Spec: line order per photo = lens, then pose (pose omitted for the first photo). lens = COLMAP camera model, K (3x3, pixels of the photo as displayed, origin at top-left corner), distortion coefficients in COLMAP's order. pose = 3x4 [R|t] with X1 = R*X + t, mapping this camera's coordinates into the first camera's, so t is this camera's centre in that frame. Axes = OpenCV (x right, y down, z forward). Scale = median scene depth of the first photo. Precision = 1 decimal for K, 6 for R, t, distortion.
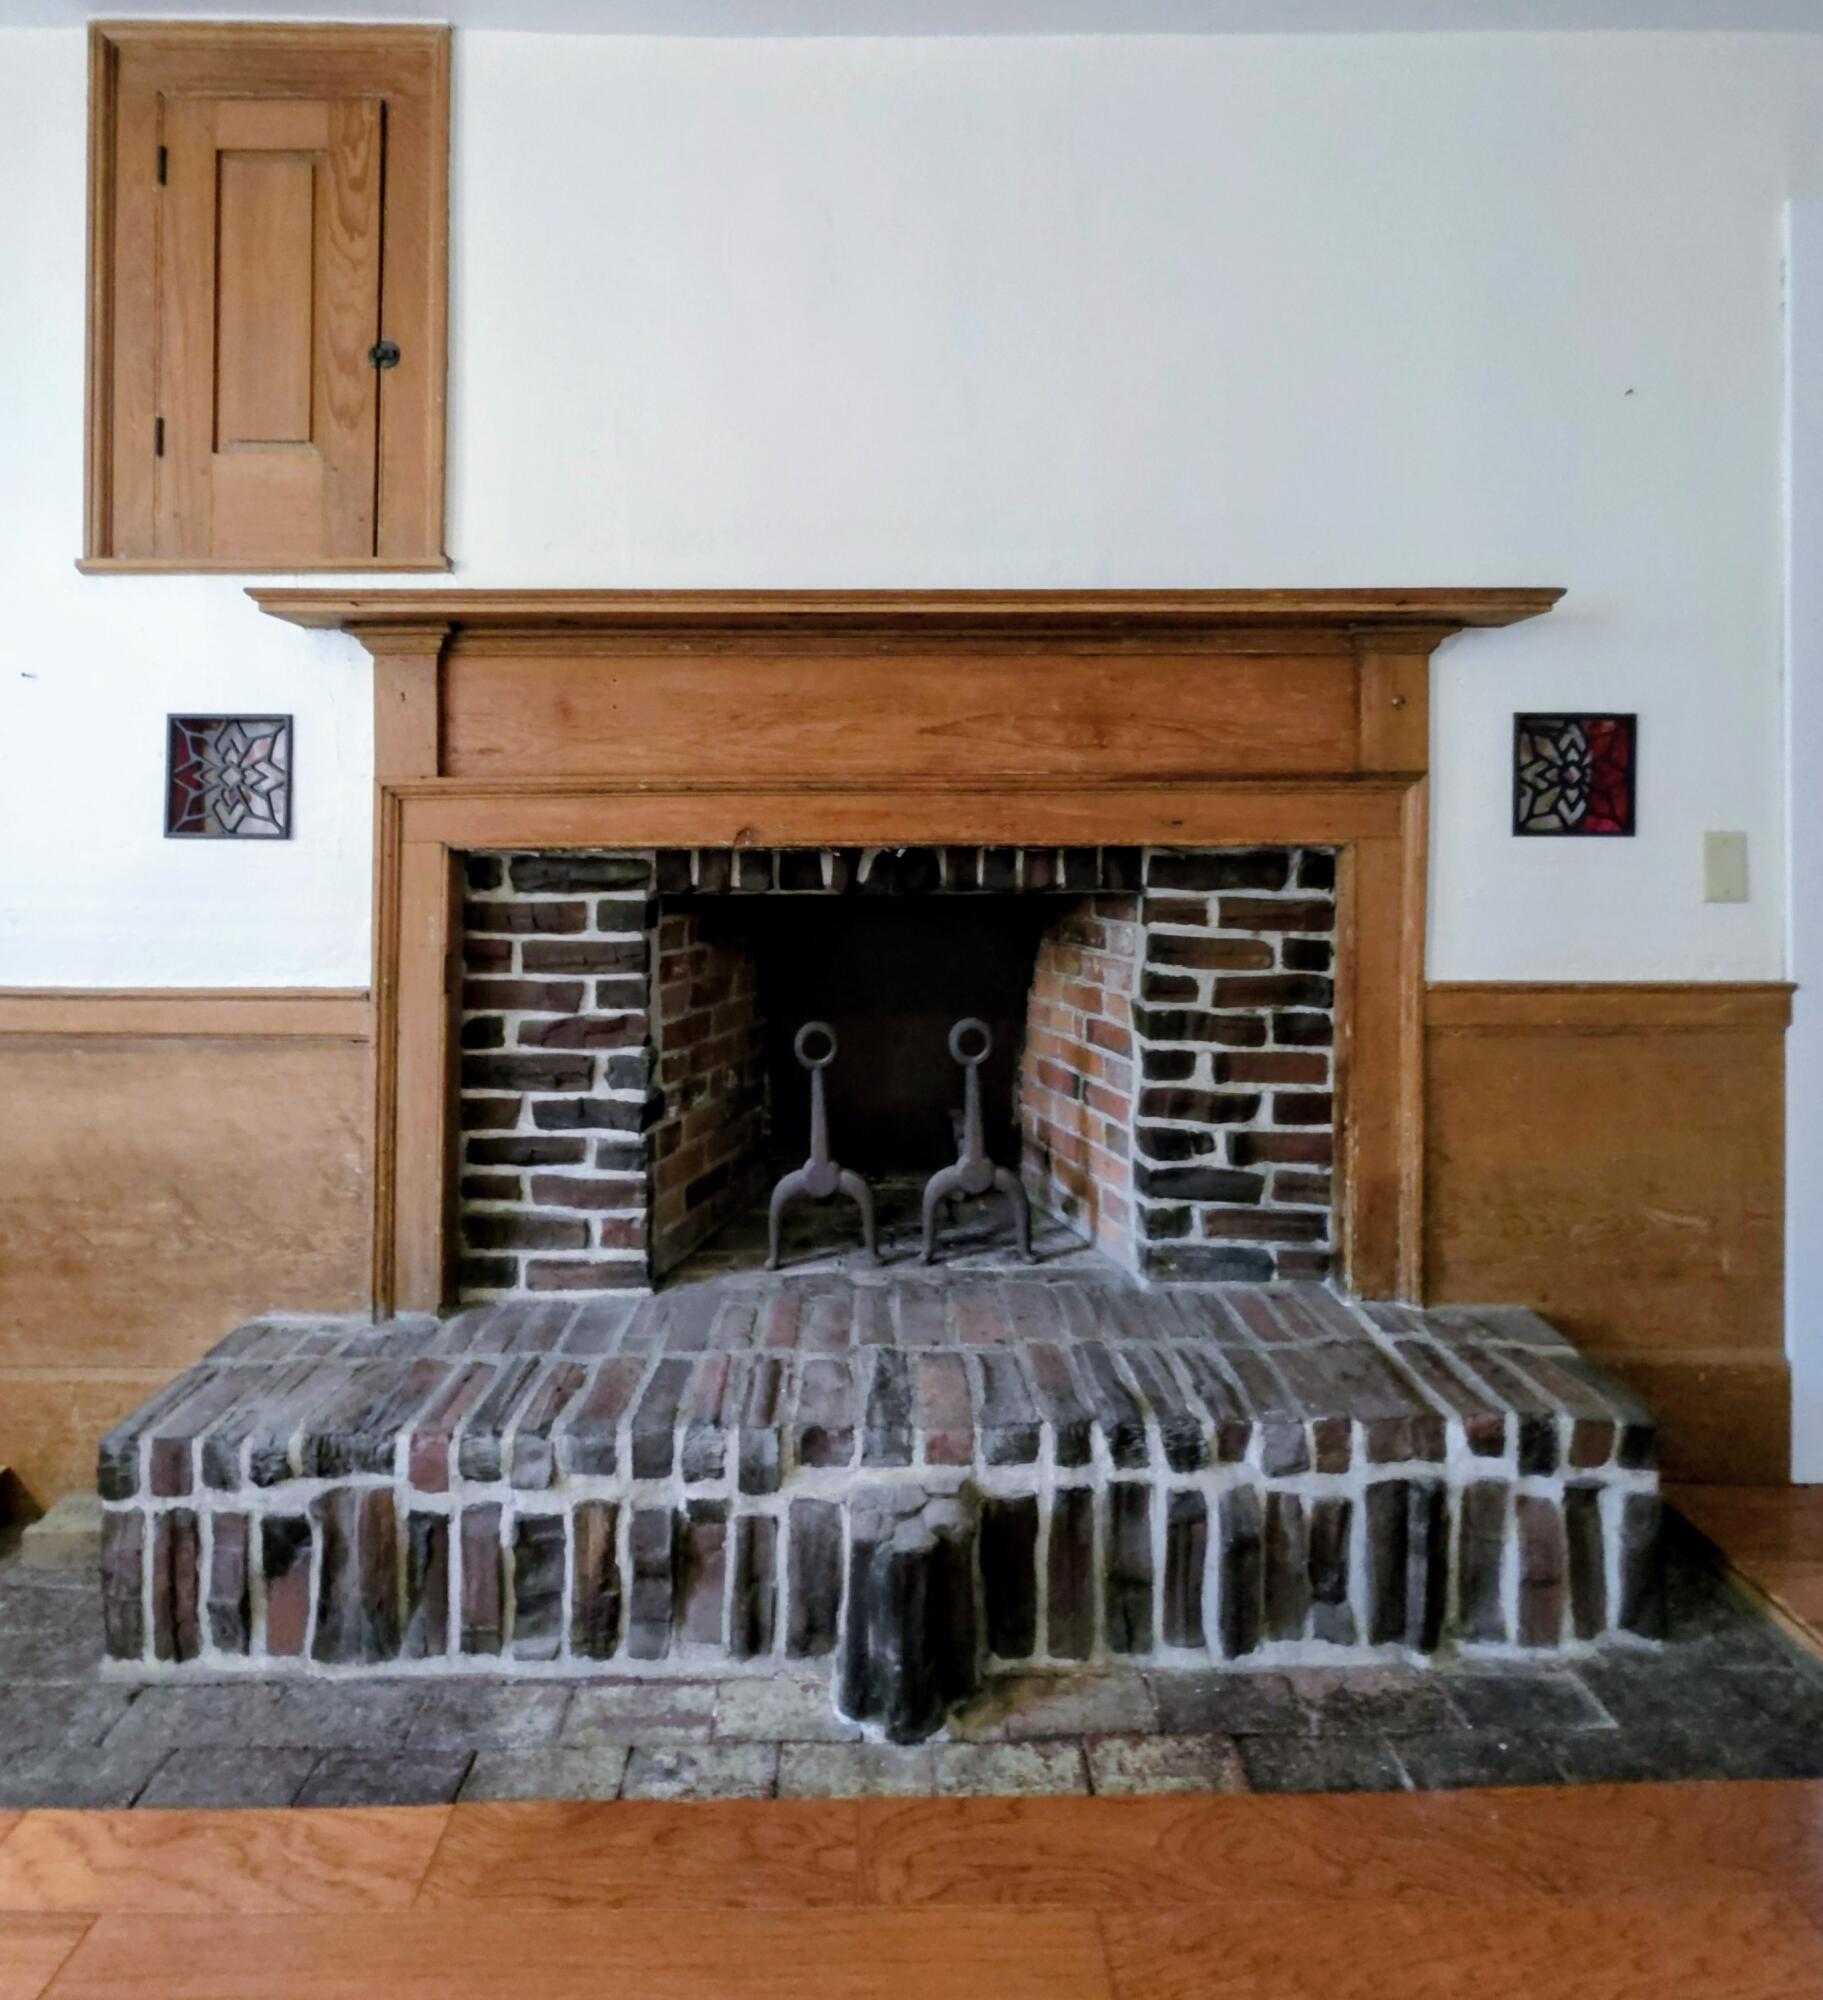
lens RADIAL K [[888.7, 0, 1008.8], [0, 888.7, 842.7], [0, 0, 1]] dist [0.000034, -0.000162]
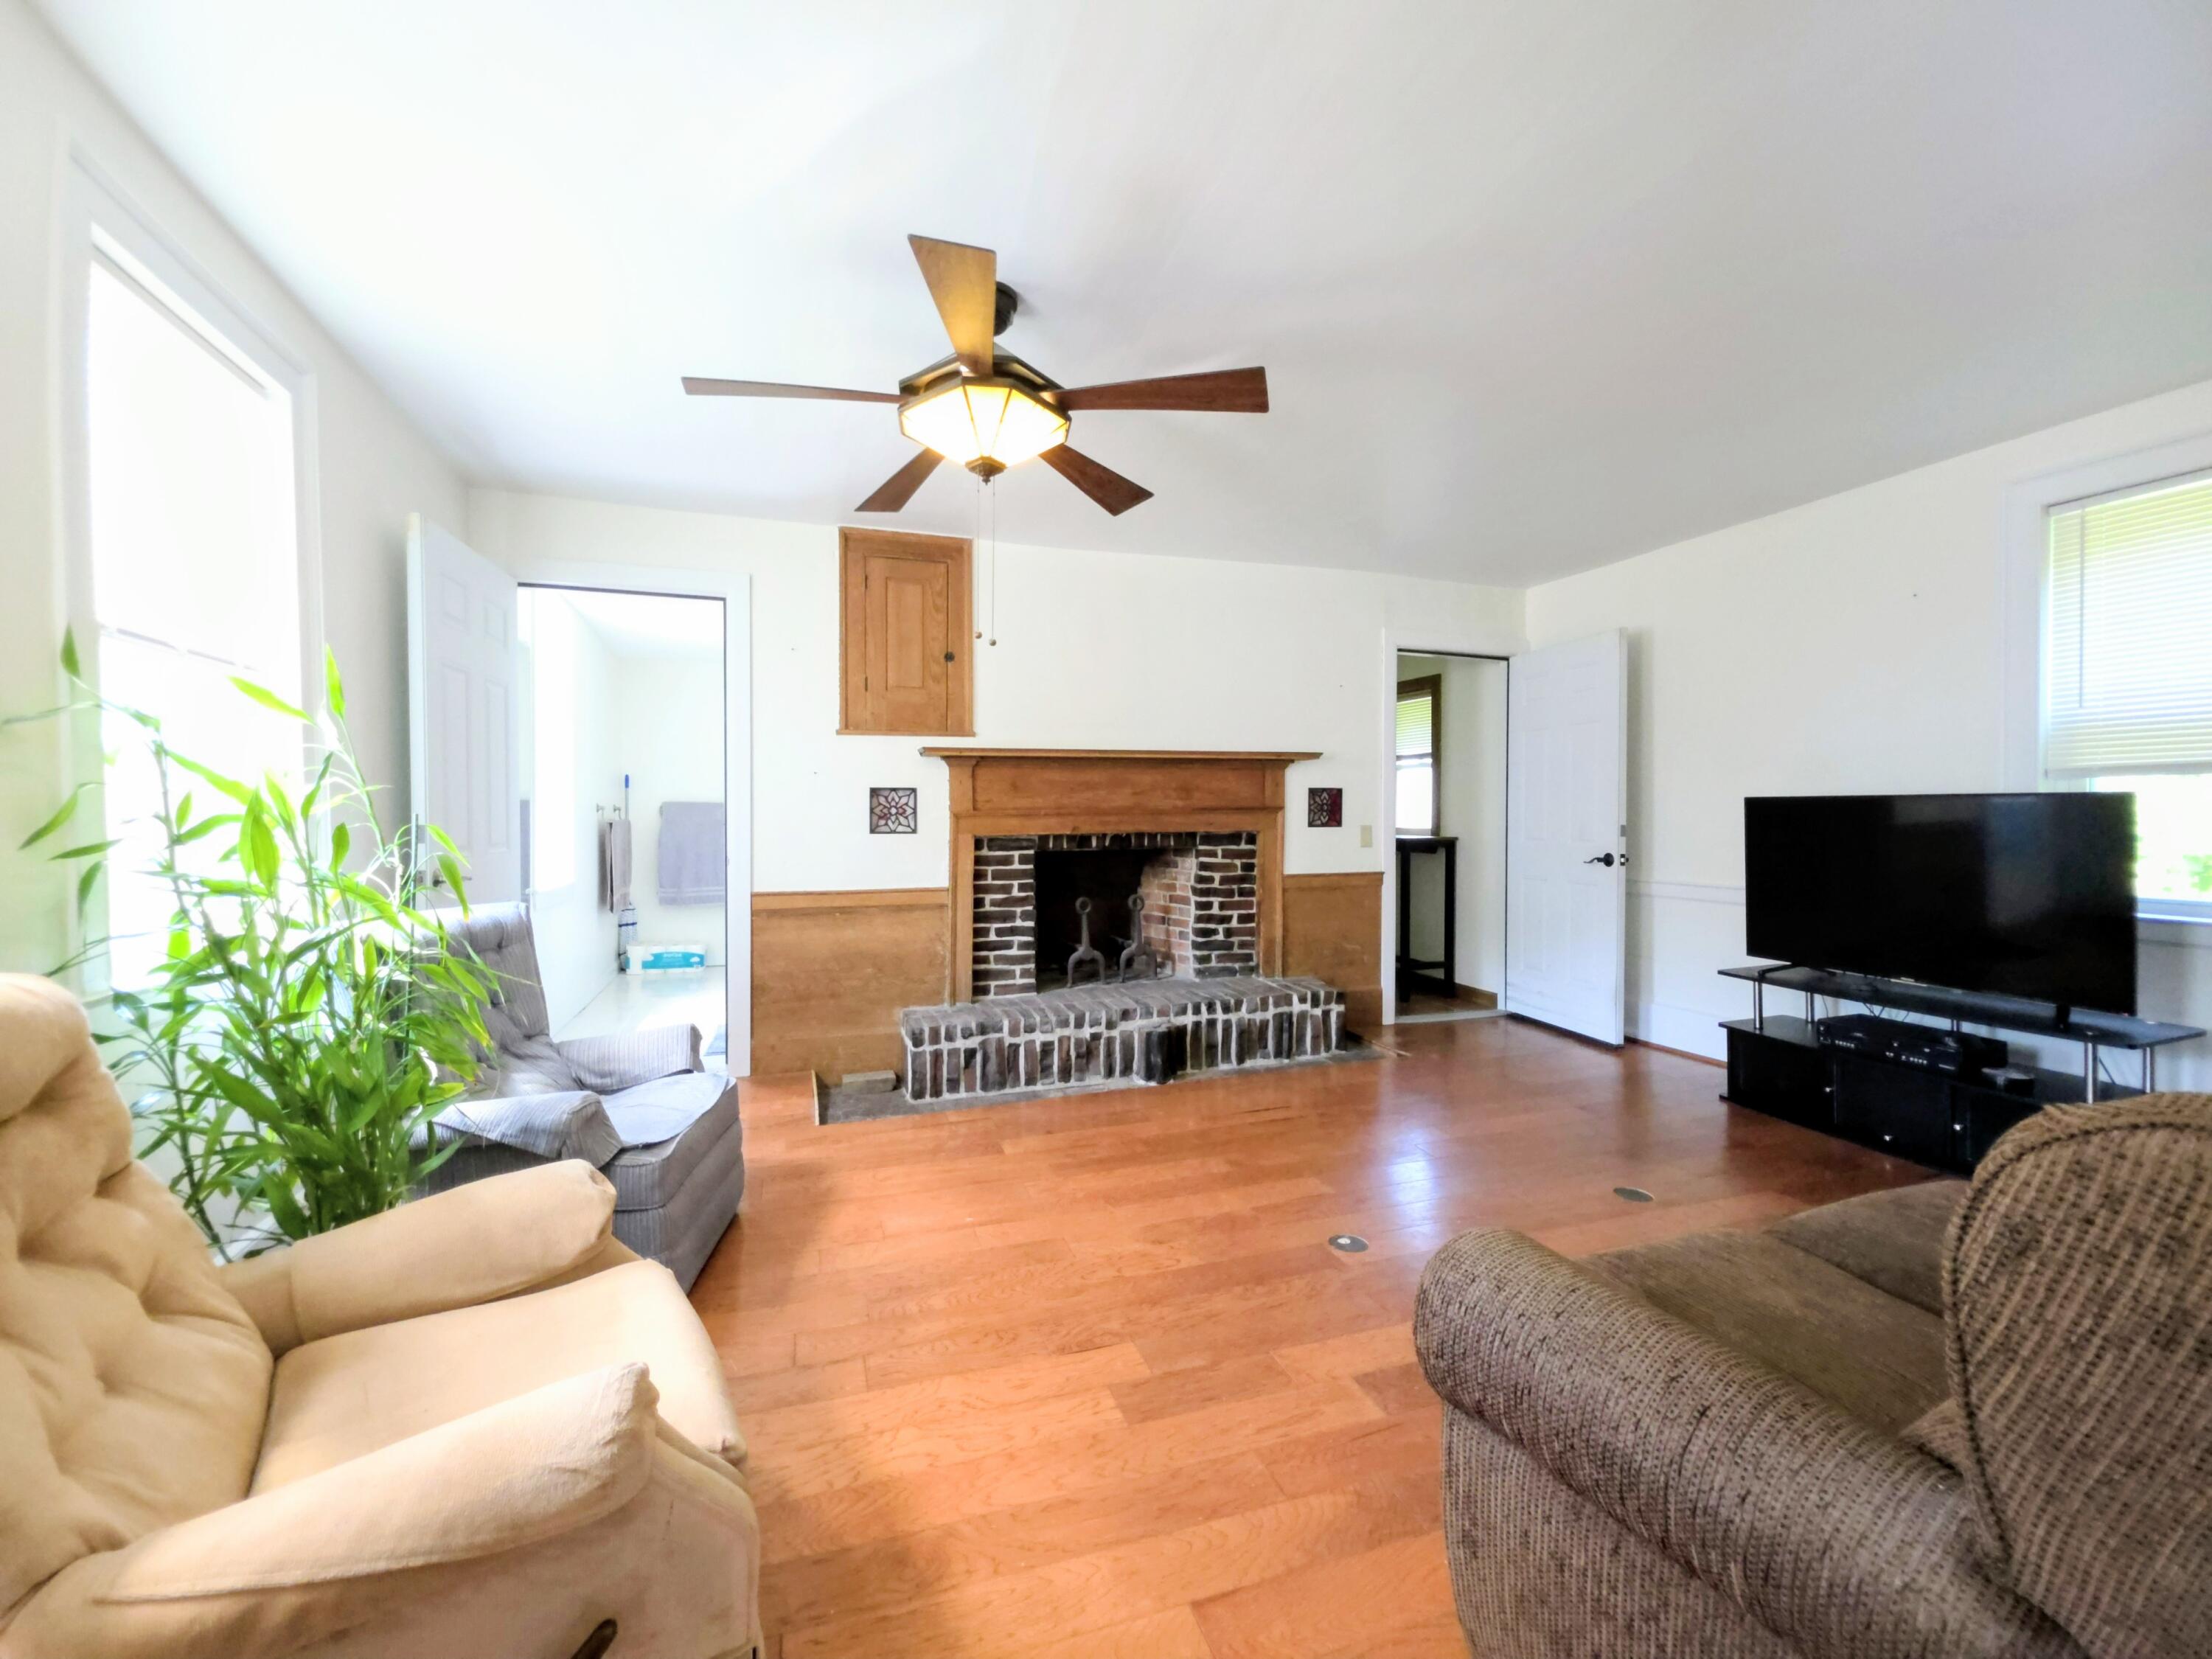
lens RADIAL K [[988.6, 0, 1099.2], [0, 988.6, 827.2], [0, 0, 1]] dist [0.006154, 0.000308]
pose [[0.944268, -0.011534, 0.328976, -1.278746], [0.003658, 0.999692, 0.024551, -0.095883], [-0.329157, -0.021980, 0.944019, -2.055662]]
